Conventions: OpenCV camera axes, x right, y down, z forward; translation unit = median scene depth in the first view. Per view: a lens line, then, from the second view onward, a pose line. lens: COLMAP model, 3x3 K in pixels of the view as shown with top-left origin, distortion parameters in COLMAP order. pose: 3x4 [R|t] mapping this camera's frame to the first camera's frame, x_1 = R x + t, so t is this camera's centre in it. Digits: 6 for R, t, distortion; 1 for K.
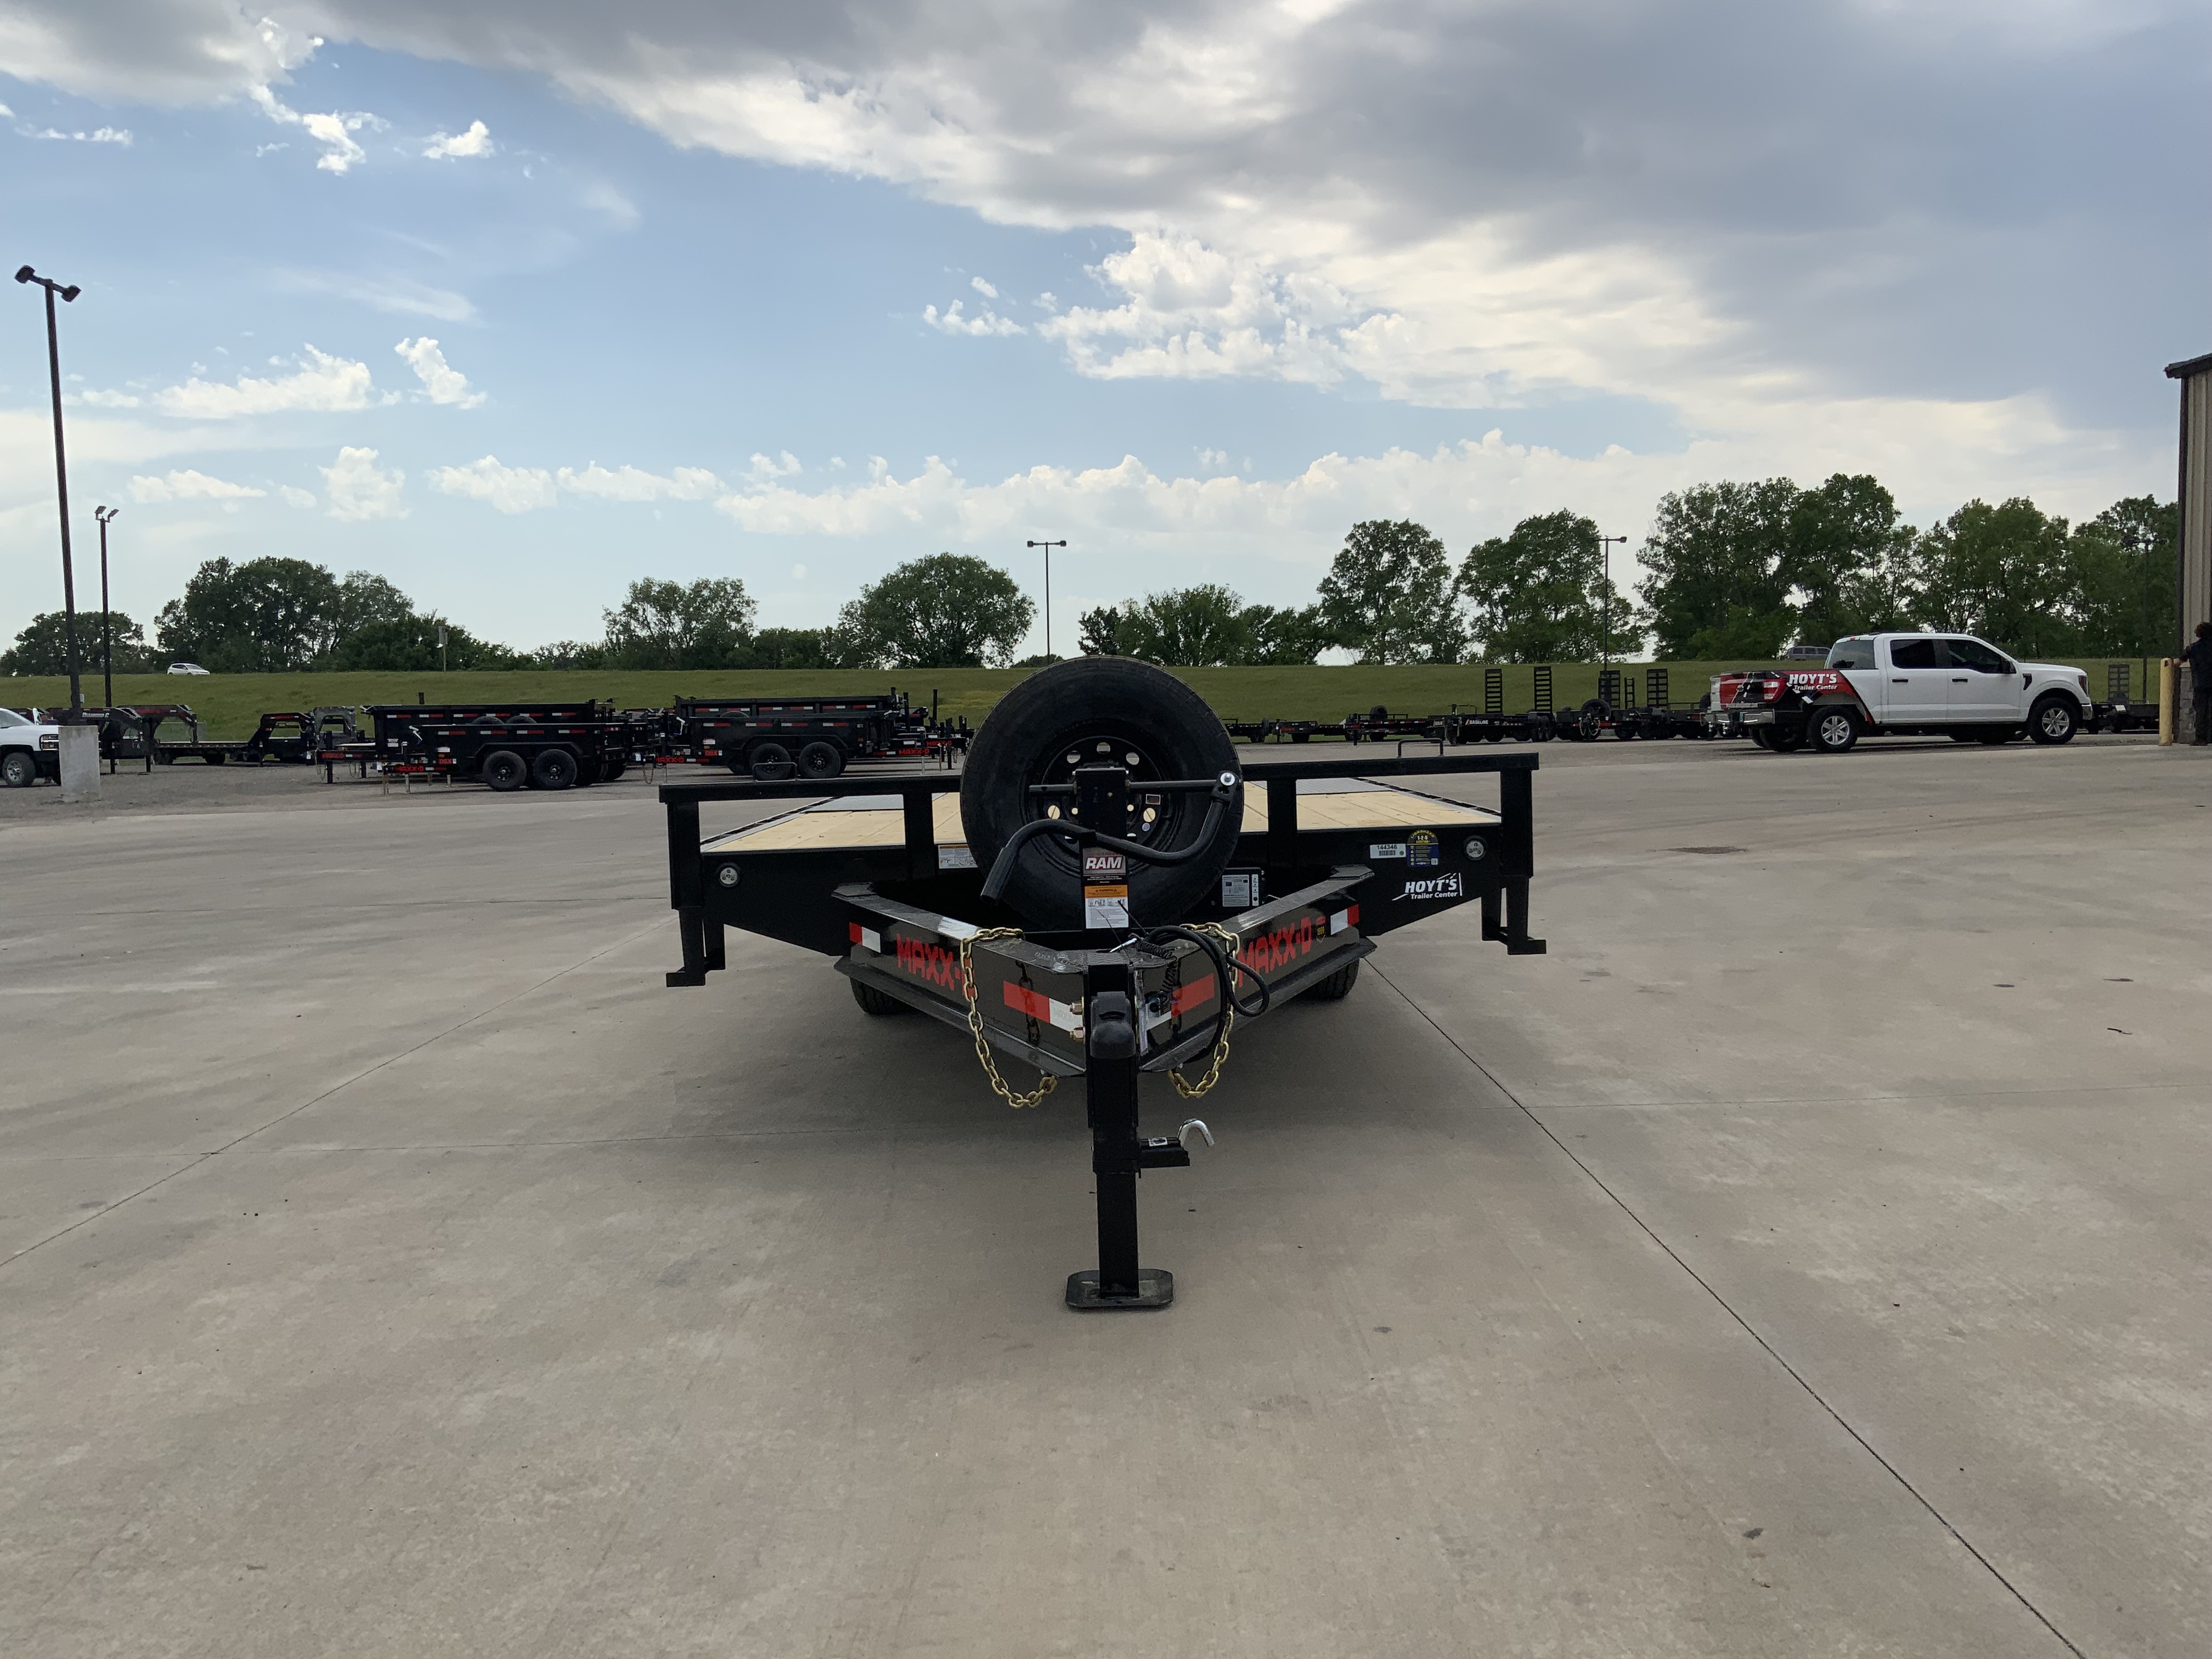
lens RADIAL K [[1835.1, 0, 1109.2], [0, 1835.1, 815.7], [0, 0, 1]] dist [0.092628, -0.184588]
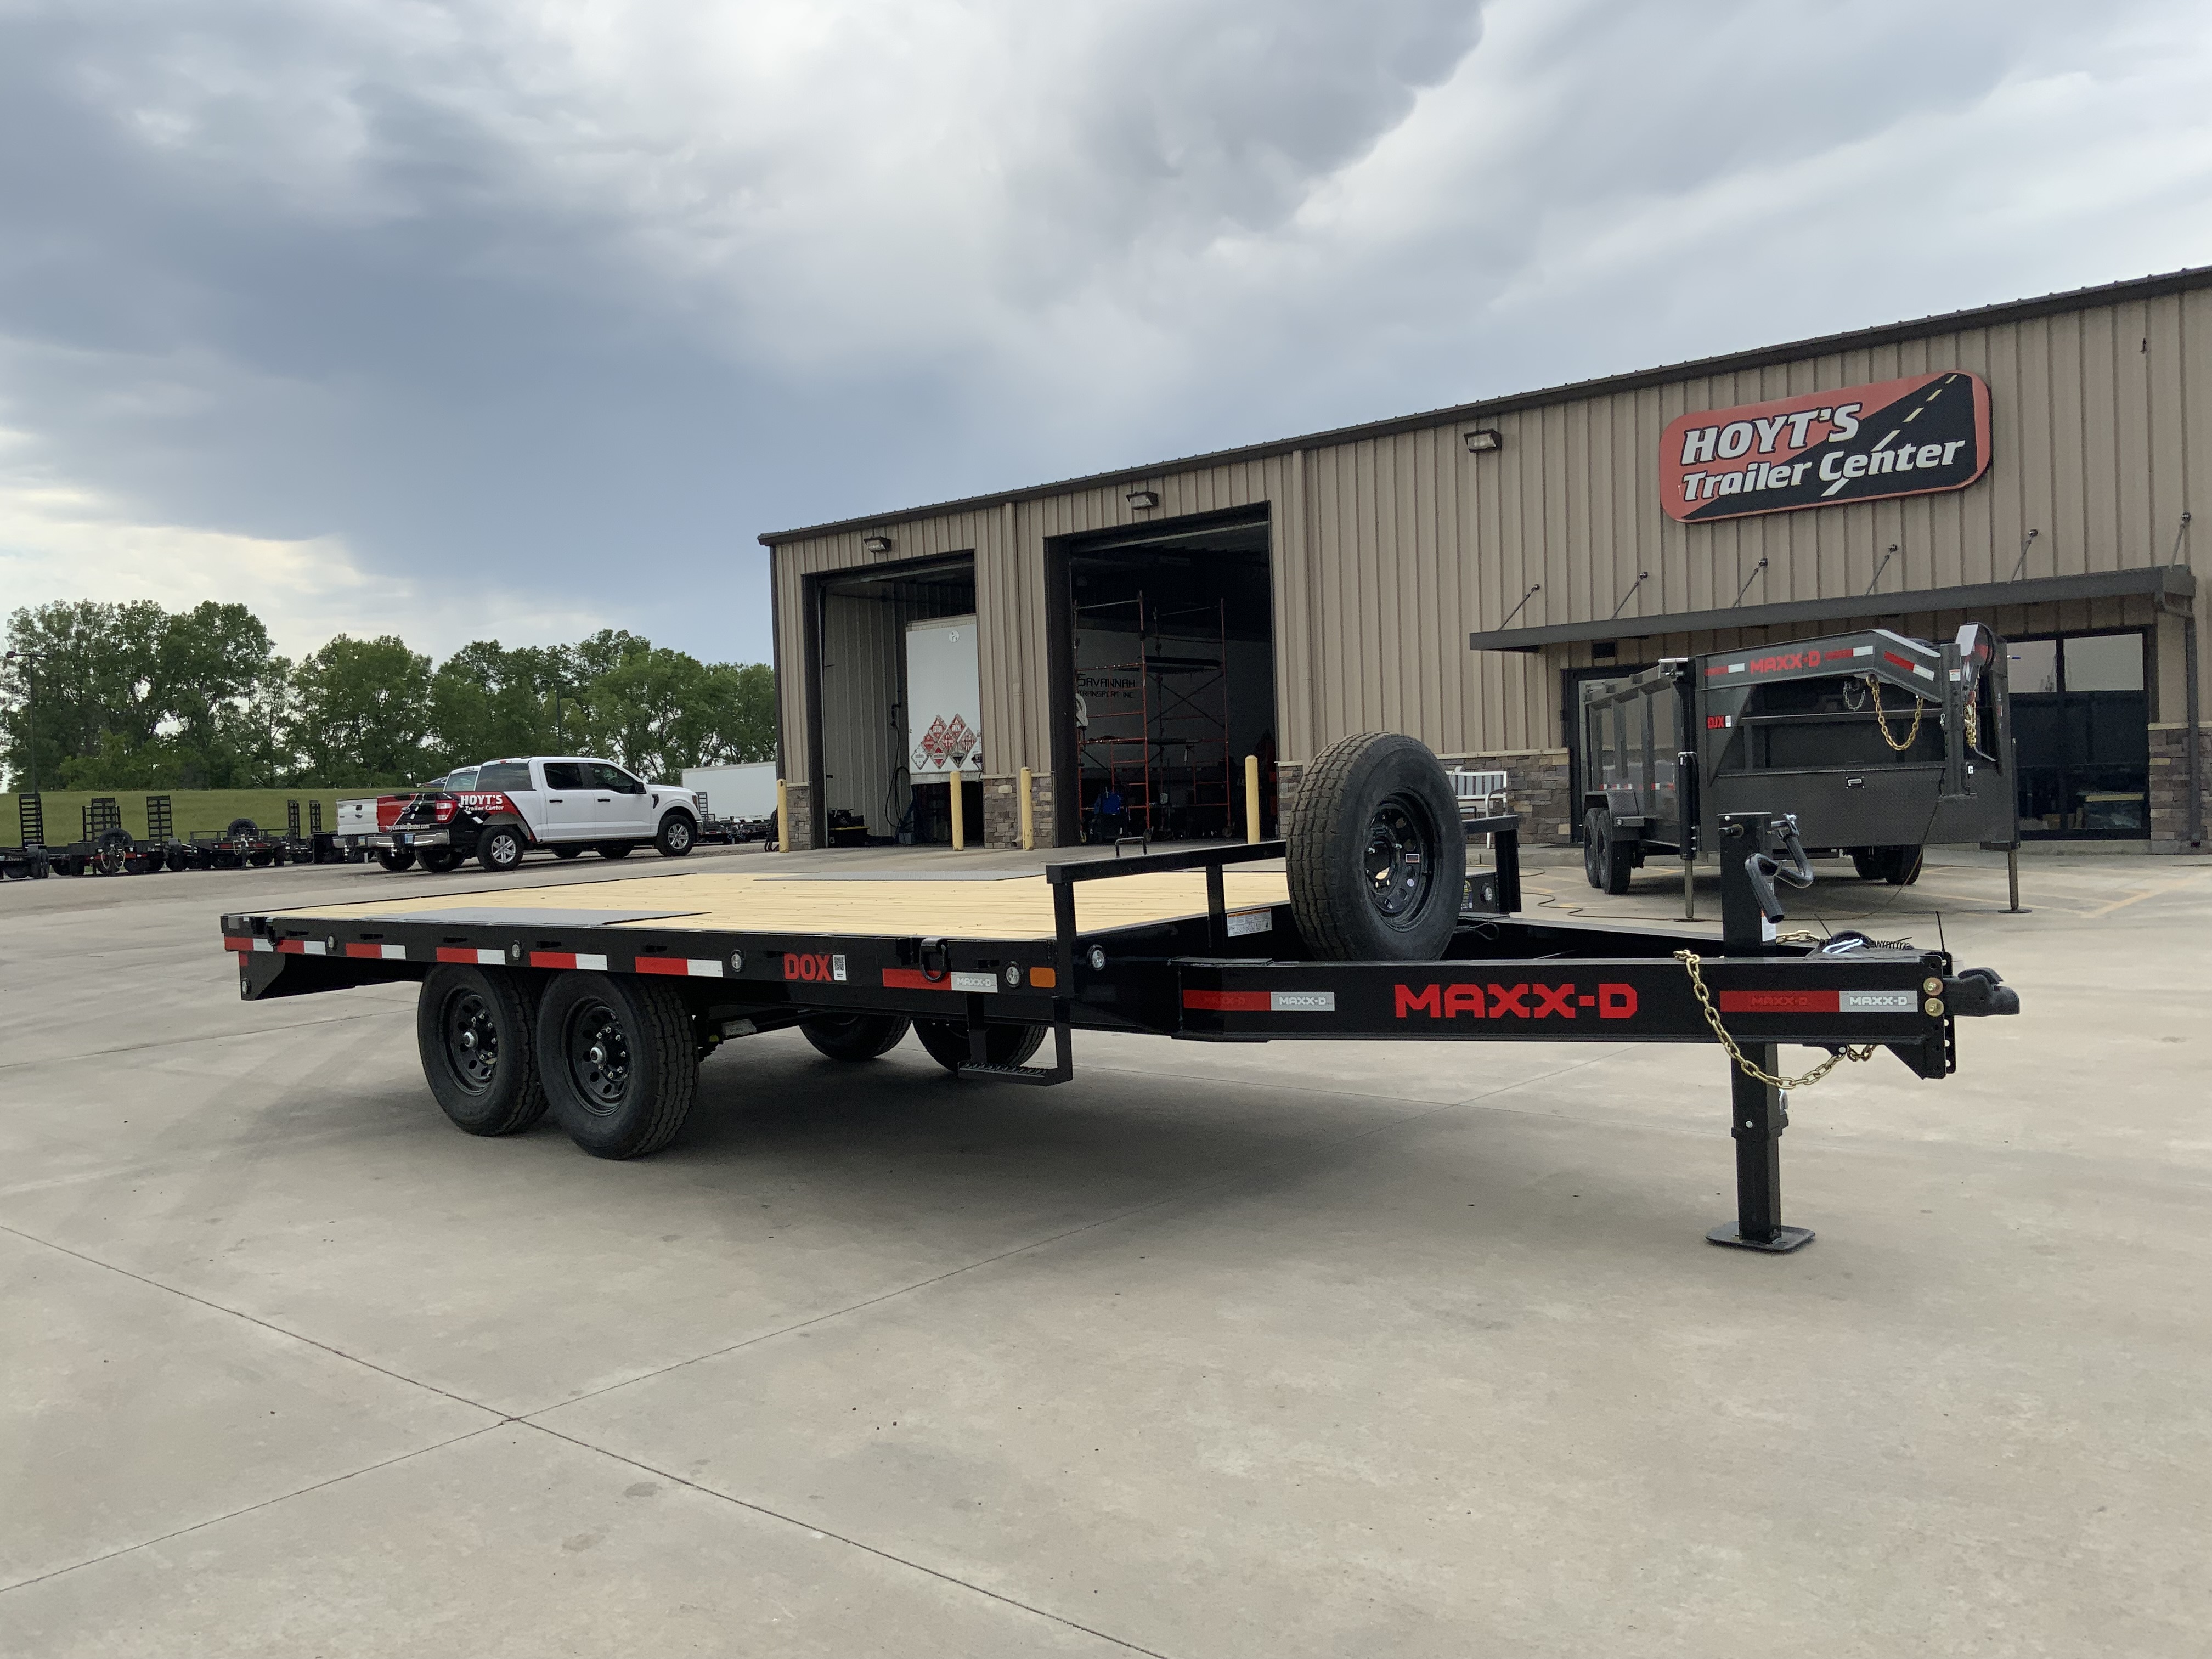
lens RADIAL K [[1830.4, 0, 1100.2], [0, 1830.4, 834.6], [0, 0, 1]] dist [0.105098, -0.237098]
pose [[0.658456, -0.023058, 0.752266, -0.158210], [0.068812, 0.997188, -0.029666, -0.000444], [-0.749467, 0.071299, 0.658191, 0.065561]]
